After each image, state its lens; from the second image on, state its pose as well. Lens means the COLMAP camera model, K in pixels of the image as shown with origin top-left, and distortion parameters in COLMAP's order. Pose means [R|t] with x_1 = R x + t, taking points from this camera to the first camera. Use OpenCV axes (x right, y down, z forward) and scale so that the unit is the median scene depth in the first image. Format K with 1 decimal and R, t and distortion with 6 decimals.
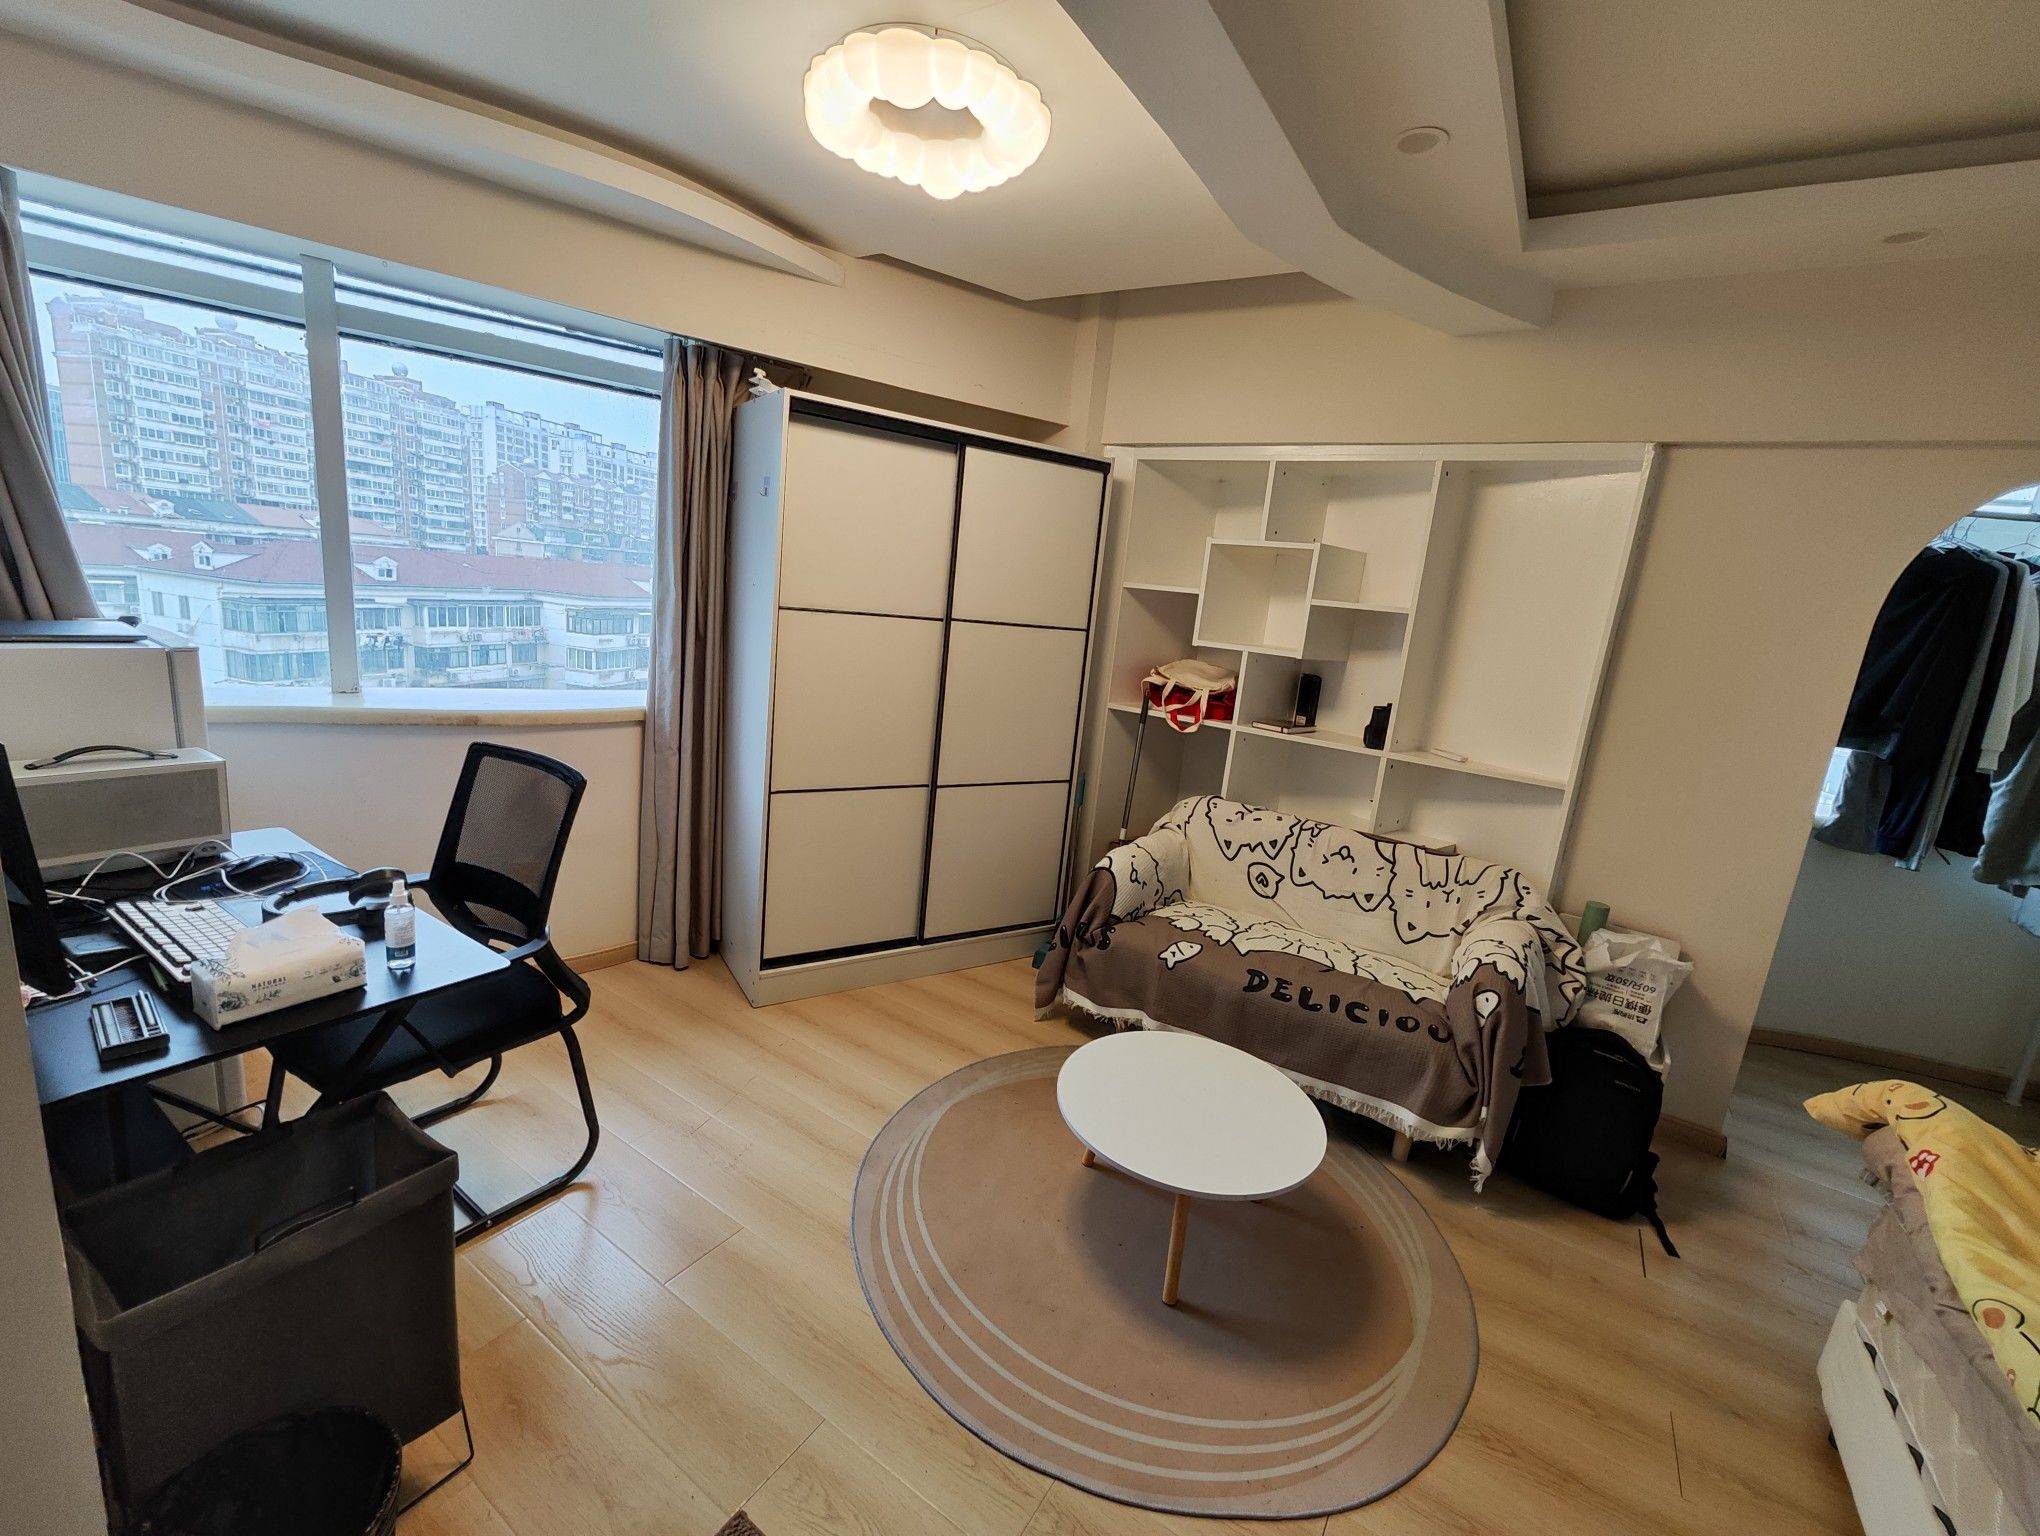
lens RADIAL K [[860.1, 0, 1014.0], [0, 860.1, 776.2], [0, 0, 1]] dist [0.000275, 0.000096]
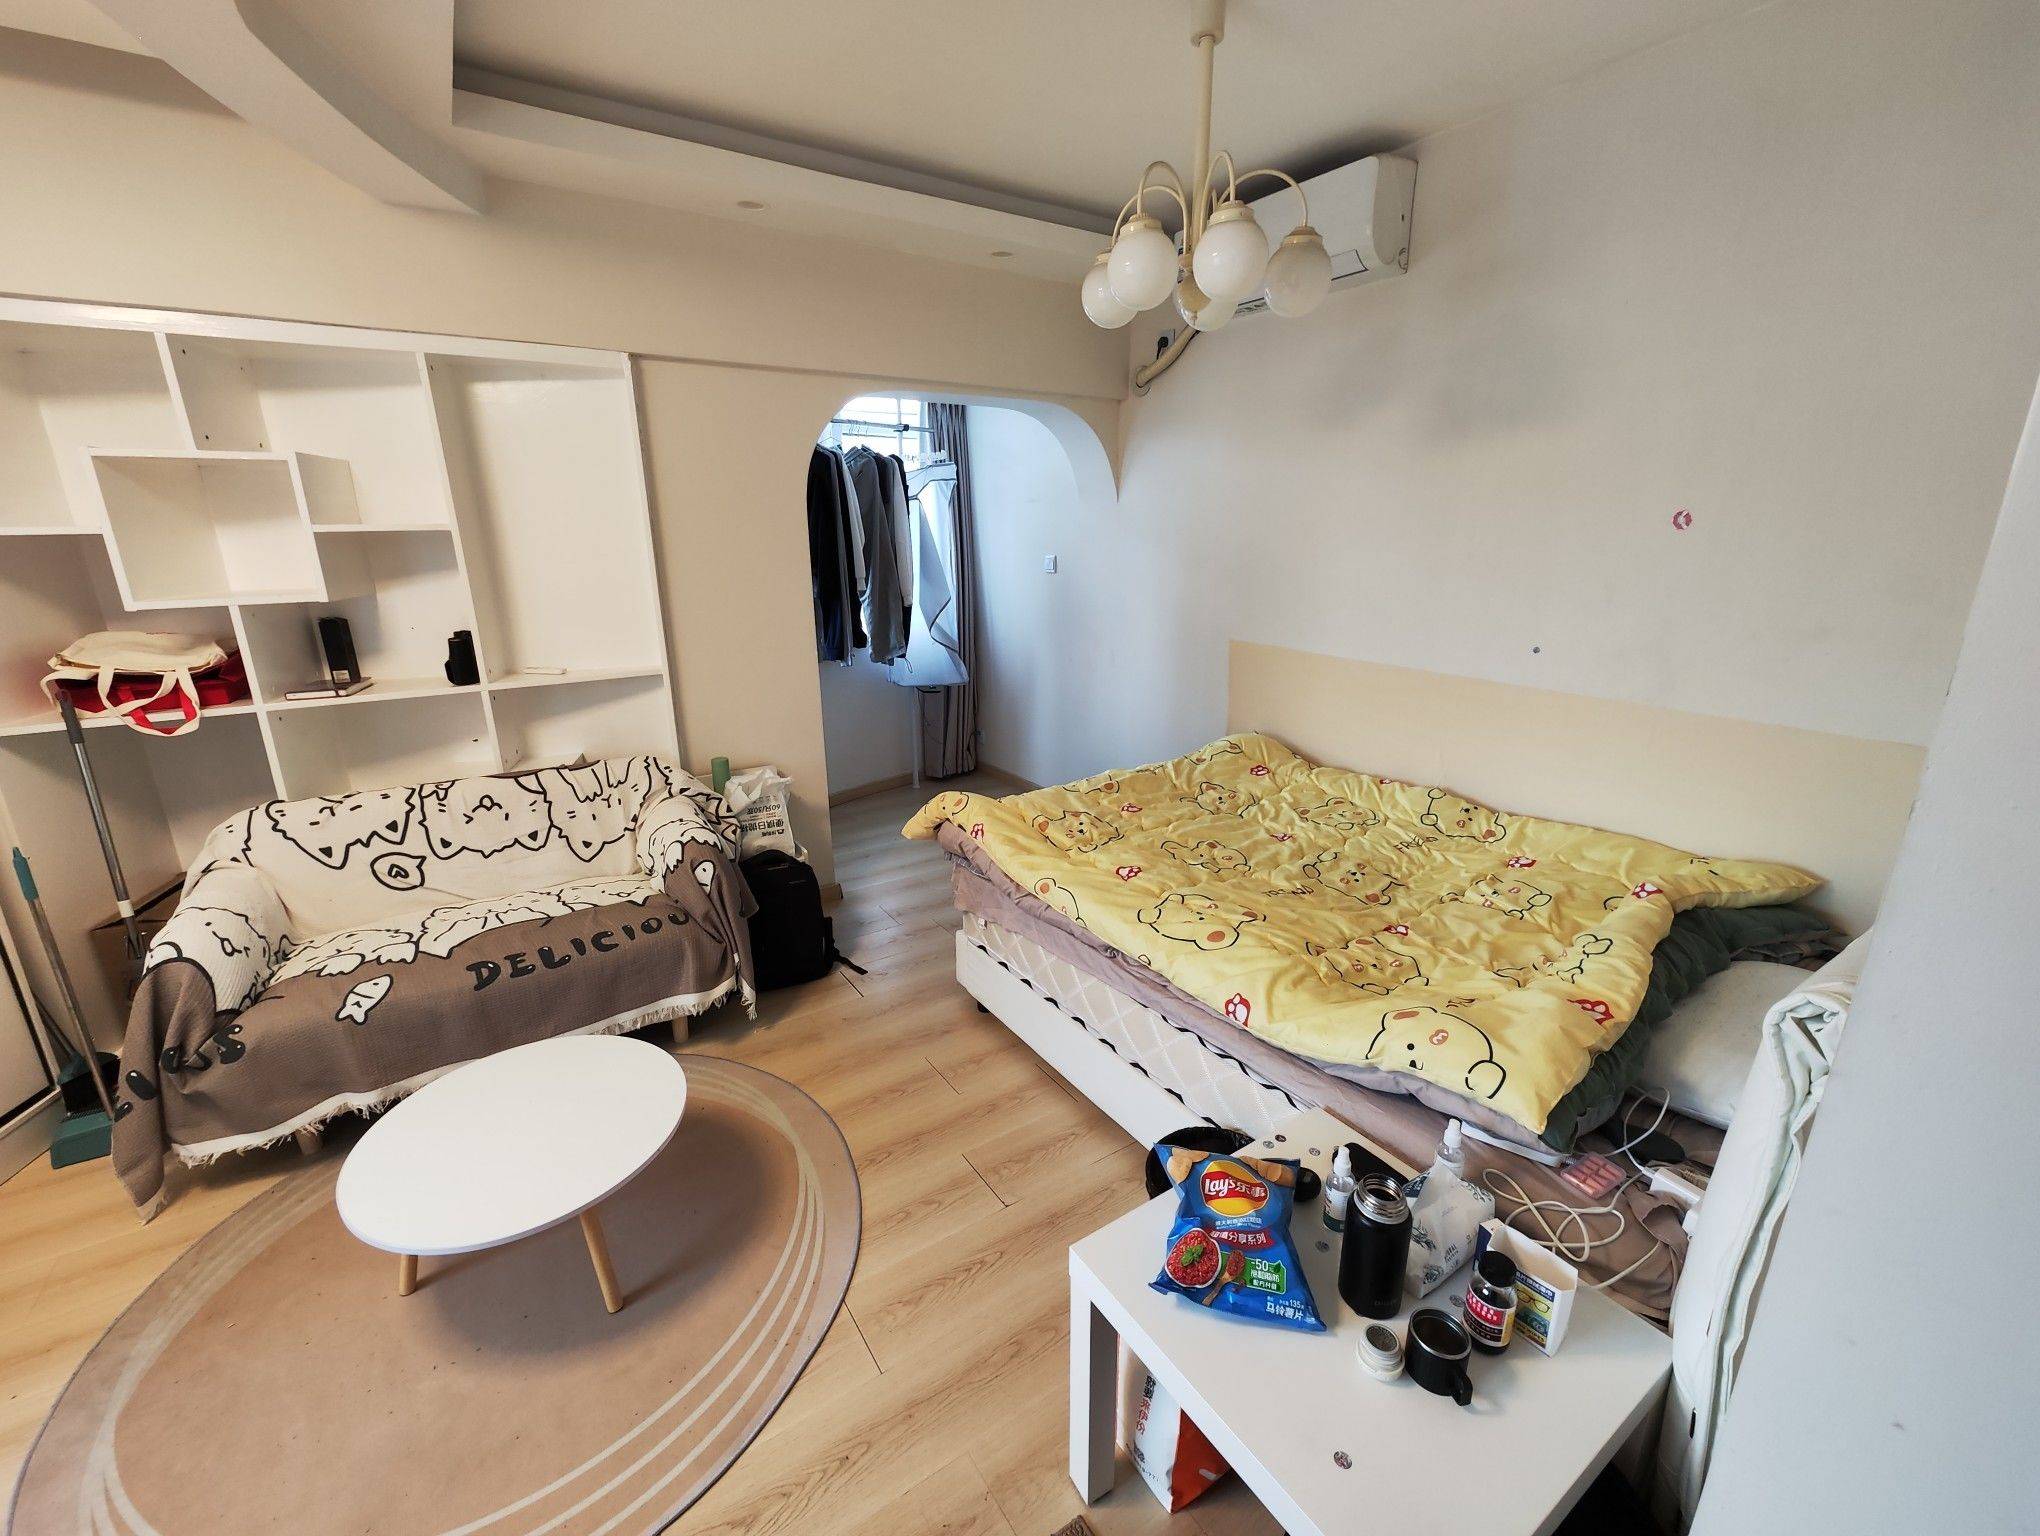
lens RADIAL K [[860.1, 0, 1014.0], [0, 860.1, 776.2], [0, 0, 1]] dist [0.000275, 0.000096]
pose [[0.384740, -0.357337, 0.851050, -0.179570], [0.243050, 0.928704, 0.280065, -0.061208], [-0.890450, 0.099095, 0.444160, 0.102937]]
